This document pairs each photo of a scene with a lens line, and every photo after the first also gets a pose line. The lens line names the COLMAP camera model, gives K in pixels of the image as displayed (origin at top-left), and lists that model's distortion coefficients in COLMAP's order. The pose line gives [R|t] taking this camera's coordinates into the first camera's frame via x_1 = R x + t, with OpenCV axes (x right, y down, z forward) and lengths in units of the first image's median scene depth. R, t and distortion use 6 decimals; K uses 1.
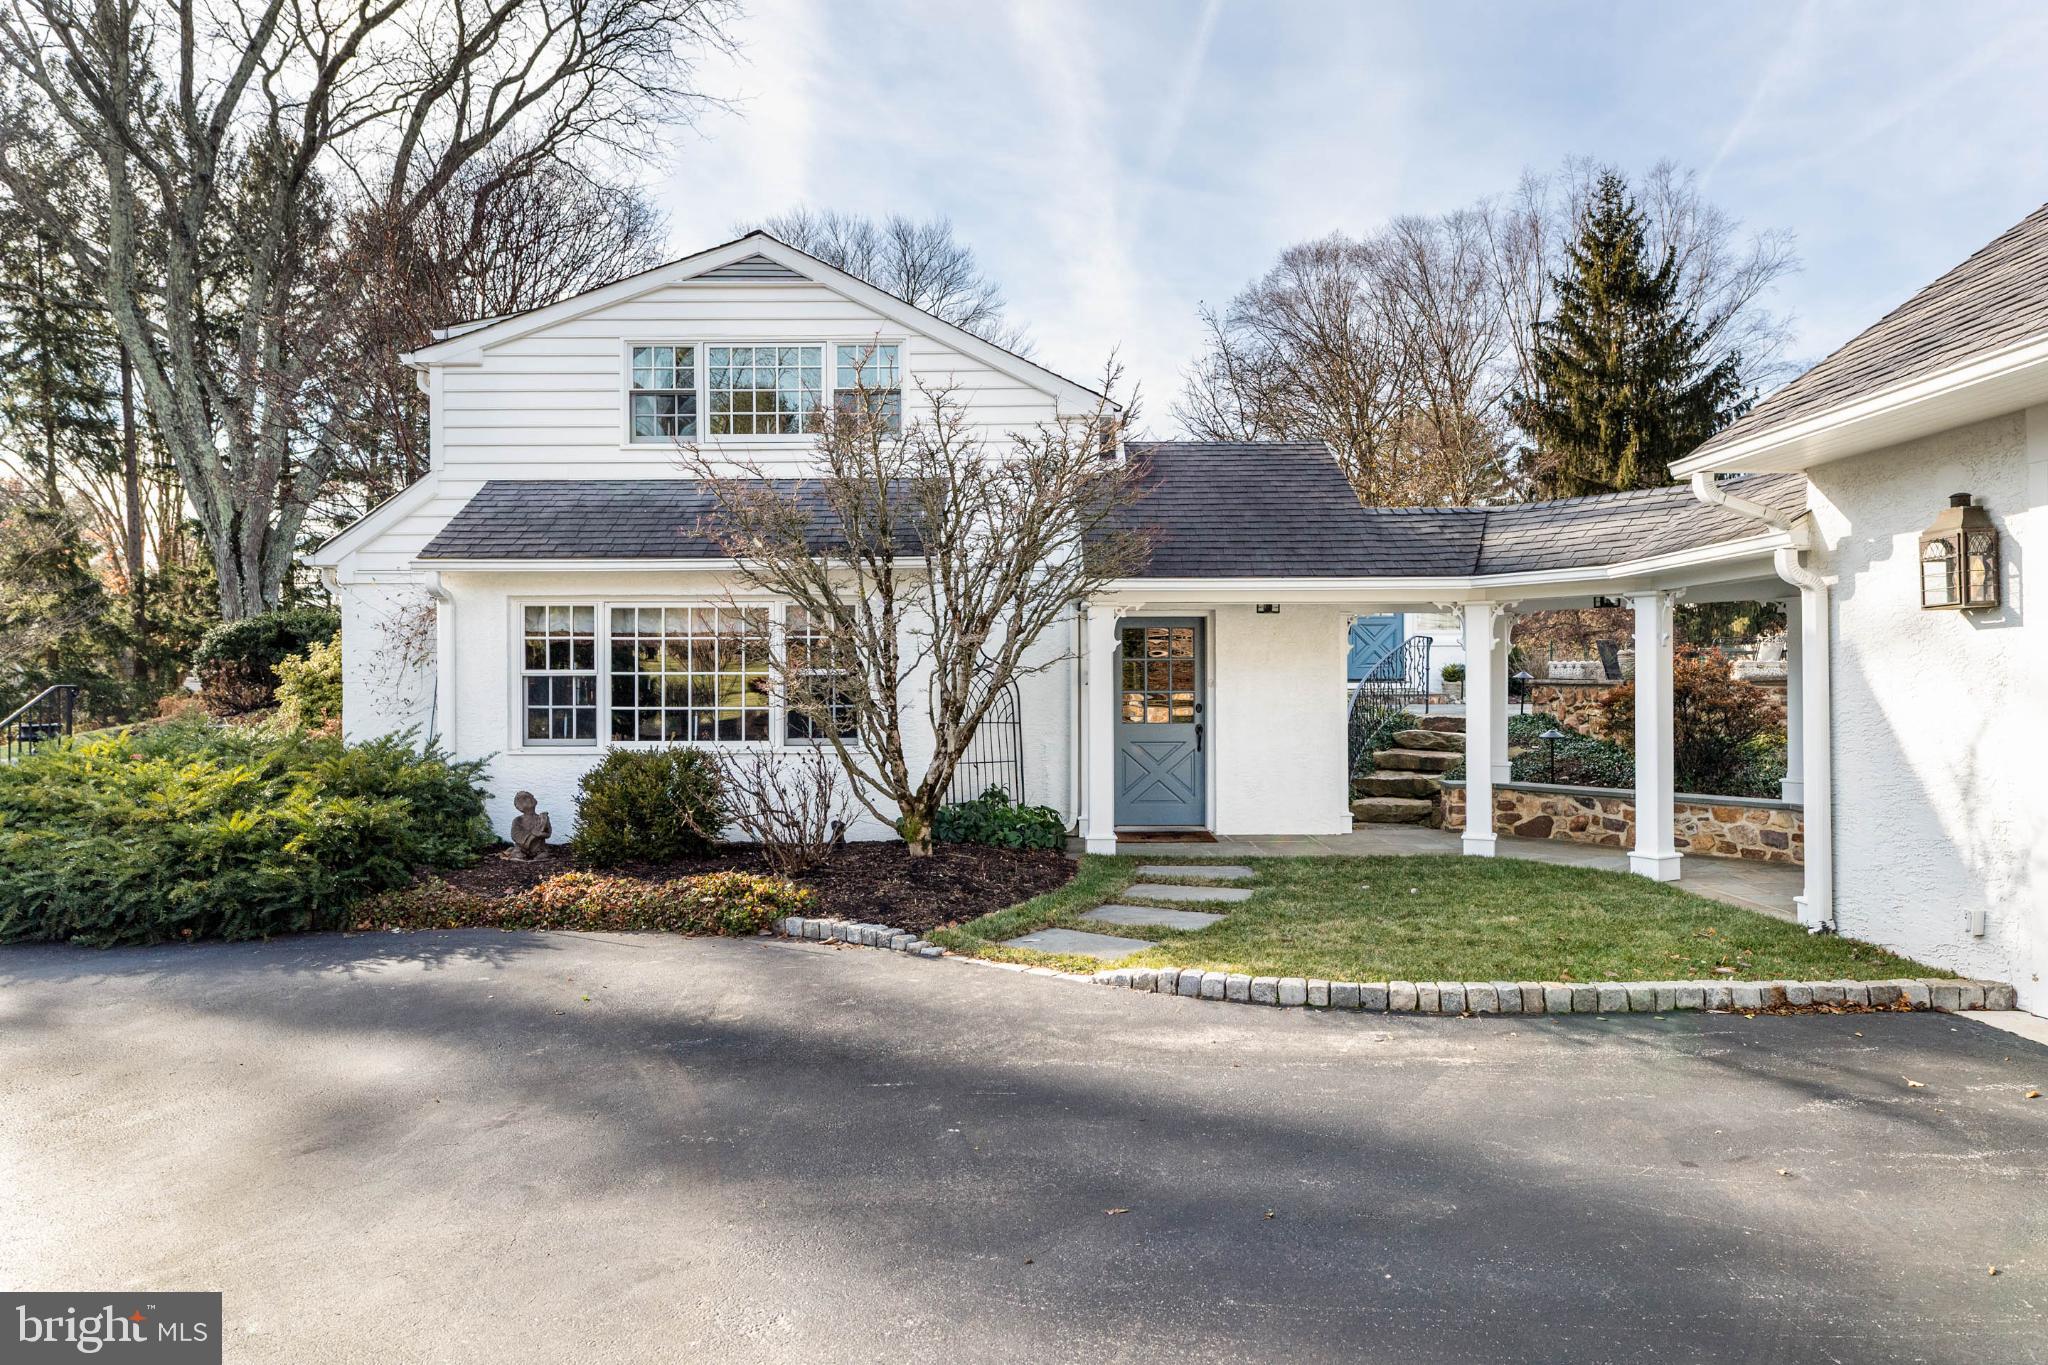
lens RADIAL K [[1180.9, 0, 1024.0], [0, 1180.9, 682.5], [0, 0, 1]] dist [0.005022, 0.000399]
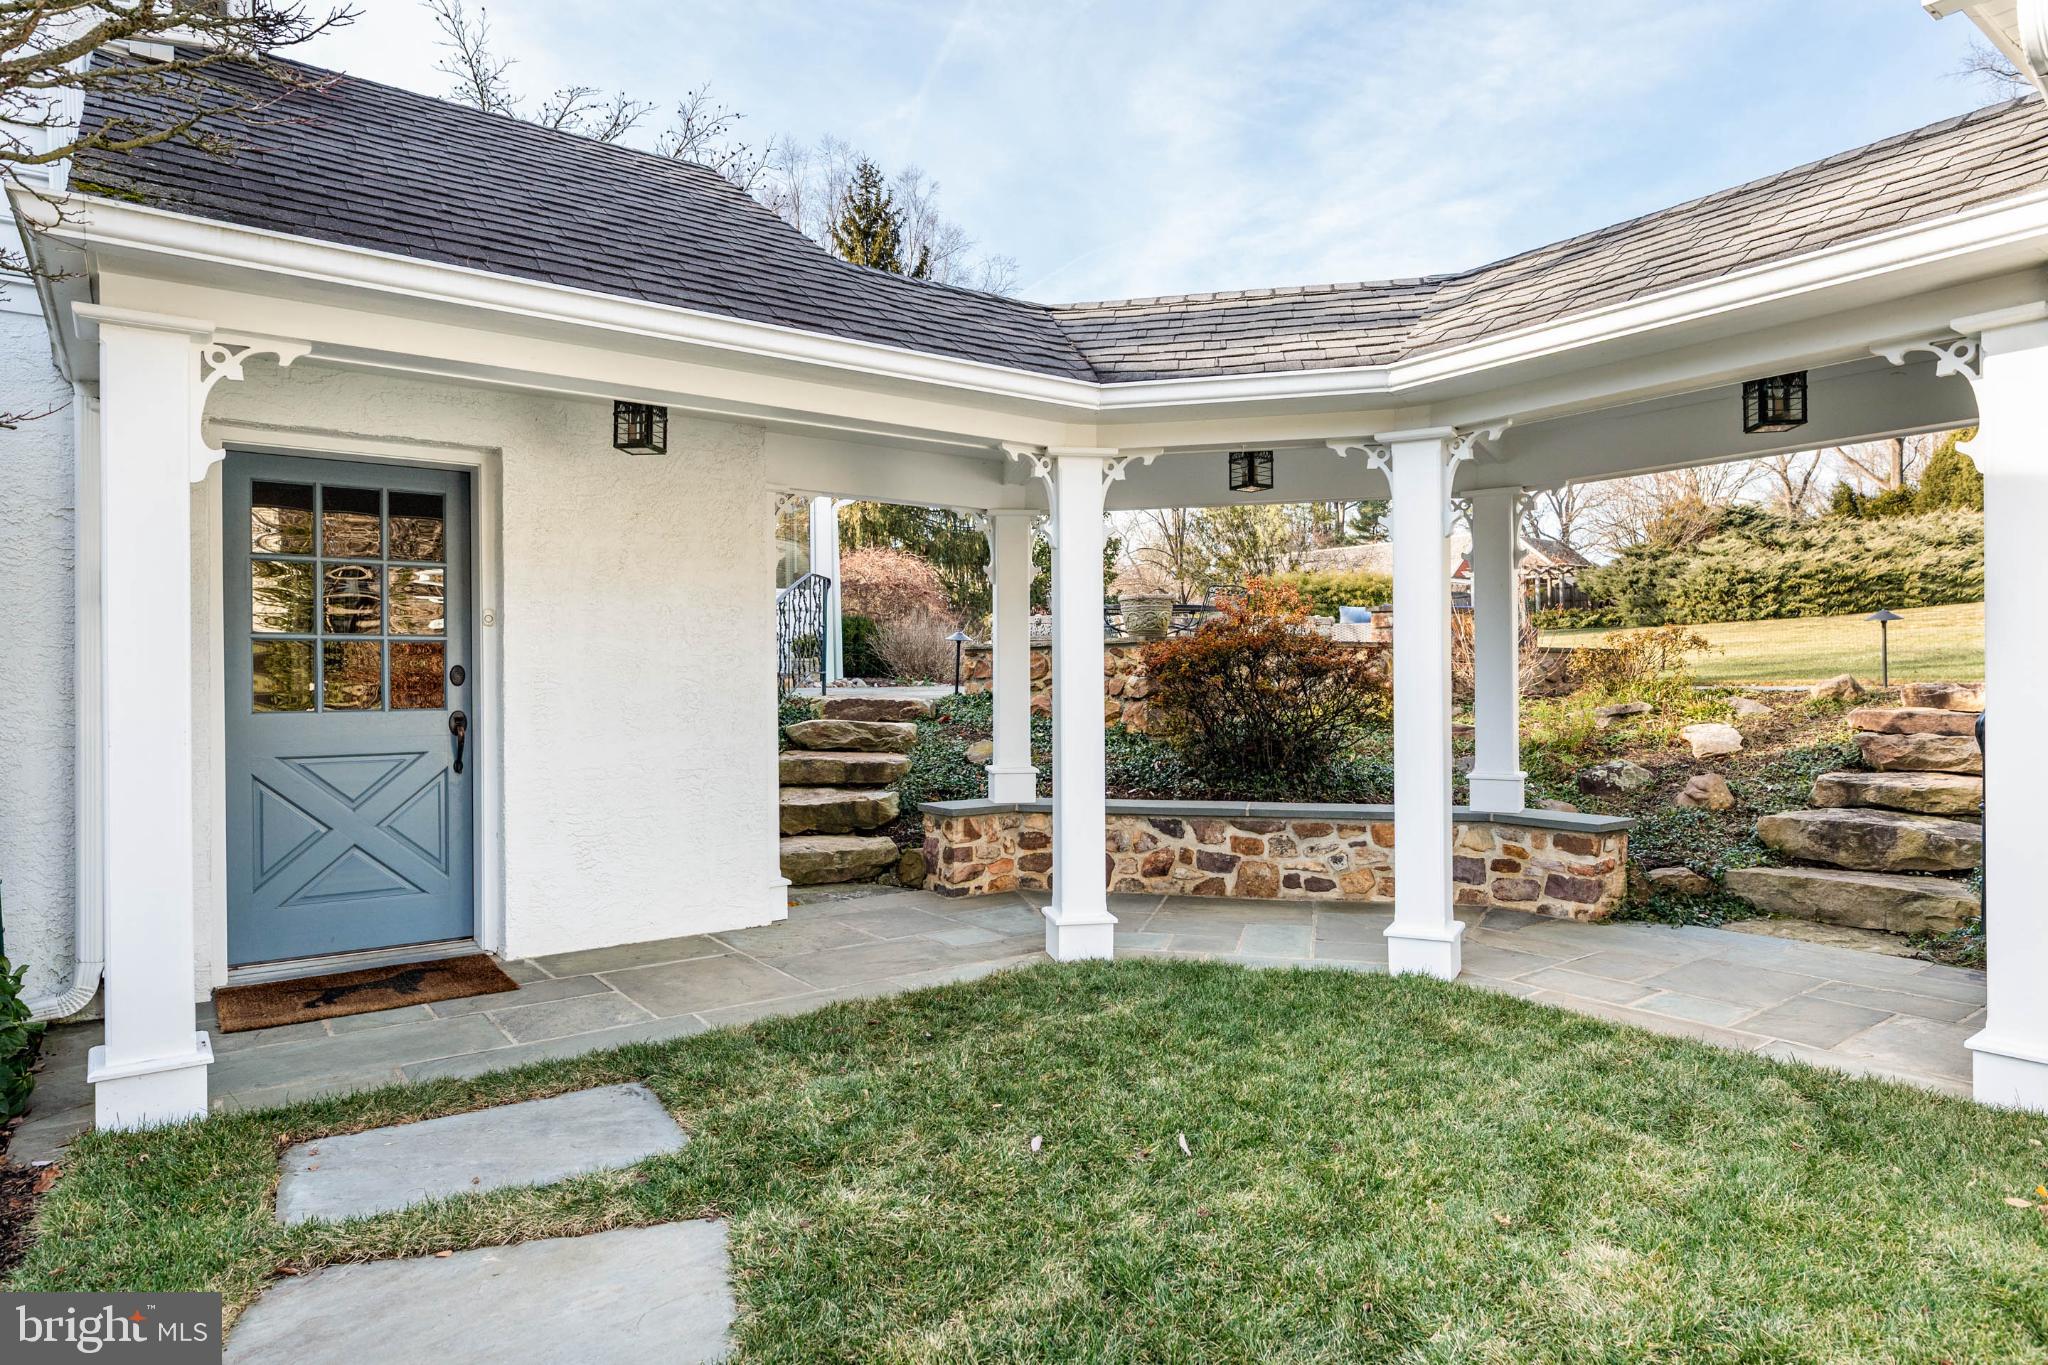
lens RADIAL K [[1180.9, 0, 1024.0], [0, 1180.9, 682.5], [0, 0, 1]] dist [0.005022, 0.000399]
pose [[0.805581, -0.002759, 0.592479, 0.066176], [0.004907, 0.999986, -0.002014, 0.031107], [-0.592465, 0.004530, 0.805583, 0.607152]]
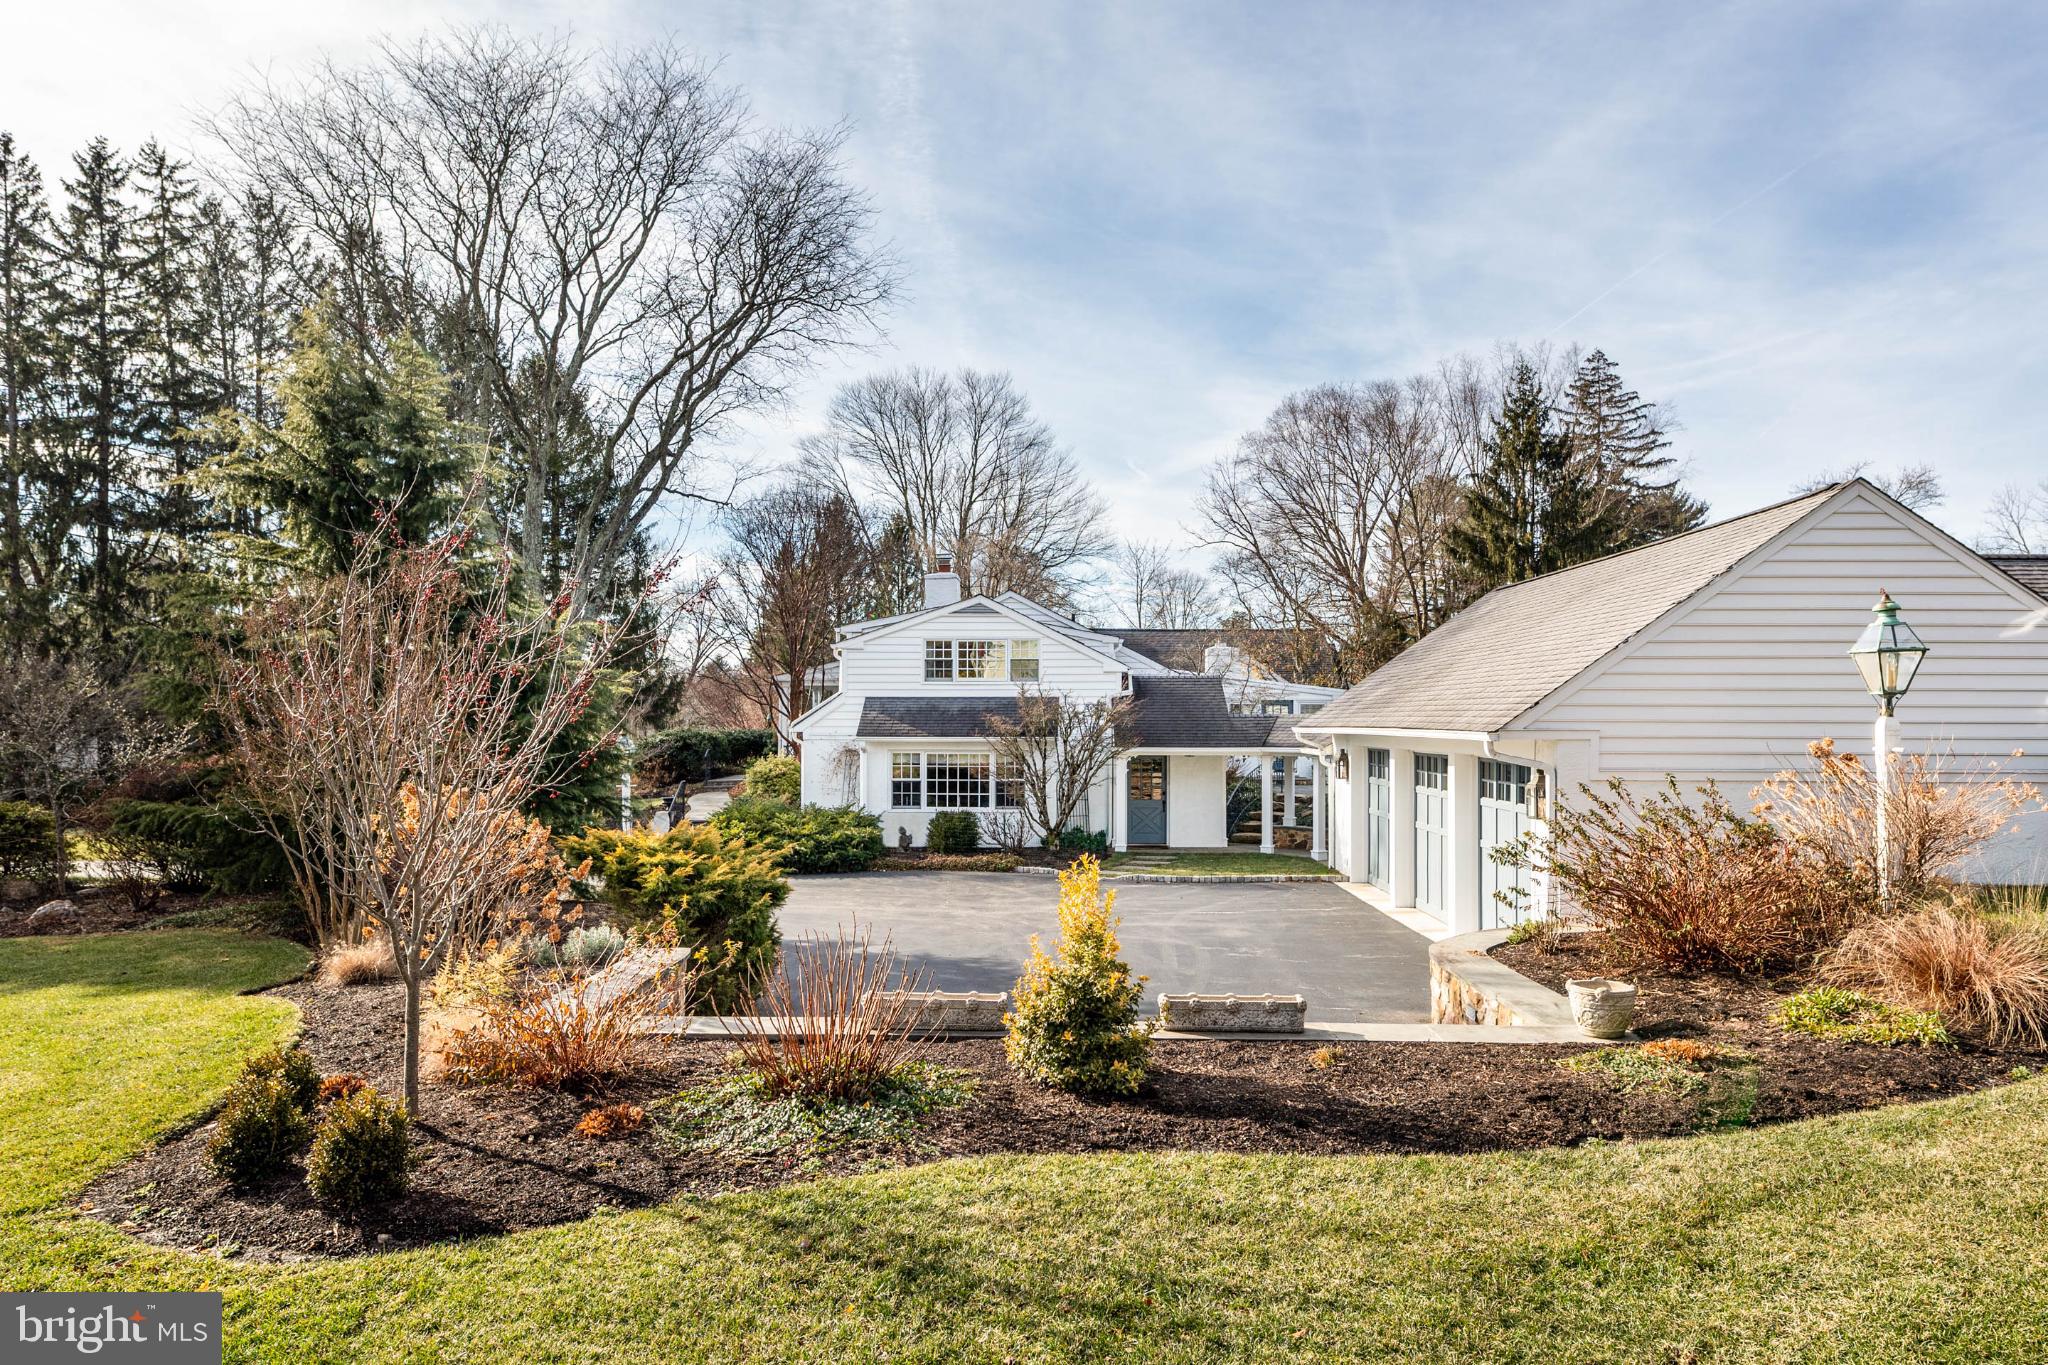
lens RADIAL K [[1180.9, 0, 1024.0], [0, 1180.9, 682.5], [0, 0, 1]] dist [0.005022, 0.000399]
pose [[0.999477, 0.001037, -0.032322, -0.055753], [-0.002411, 0.999094, -0.042479, -0.100572], [0.032248, 0.042535, 0.998574, -1.401784]]
